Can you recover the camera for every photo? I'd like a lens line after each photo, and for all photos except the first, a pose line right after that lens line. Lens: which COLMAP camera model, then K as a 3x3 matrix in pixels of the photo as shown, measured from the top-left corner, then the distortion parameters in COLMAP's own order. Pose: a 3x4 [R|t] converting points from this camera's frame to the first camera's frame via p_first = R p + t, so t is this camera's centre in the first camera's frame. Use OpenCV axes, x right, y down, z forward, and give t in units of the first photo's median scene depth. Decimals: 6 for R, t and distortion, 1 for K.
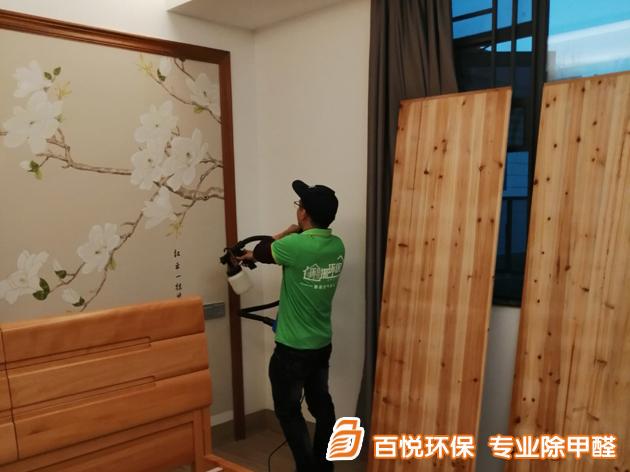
lens RADIAL K [[698.1, 0, 314.6], [0, 698.1, 239.9], [0, 0, 1]] dist [-0.053938, 0.000000]
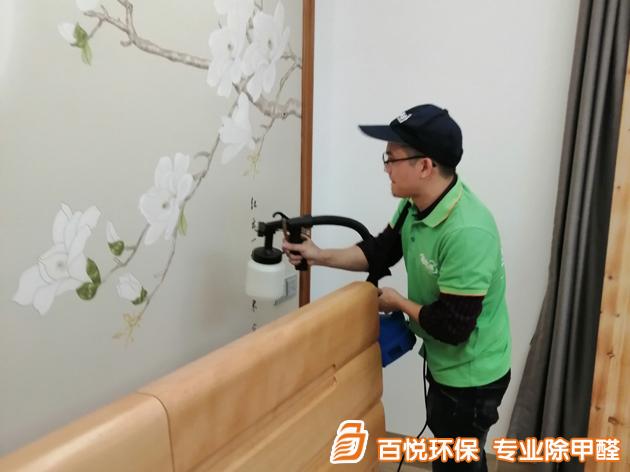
lens RADIAL K [[698.1, 0, 315.2], [0, 698.1, 231.9], [0, 0, 1]] dist [-0.053938, 0.000000]
pose [[0.953471, -0.011730, 0.301257, -0.358256], [-0.015177, 0.996108, 0.086823, -0.010918], [-0.301103, -0.087356, 0.949582, 0.421836]]
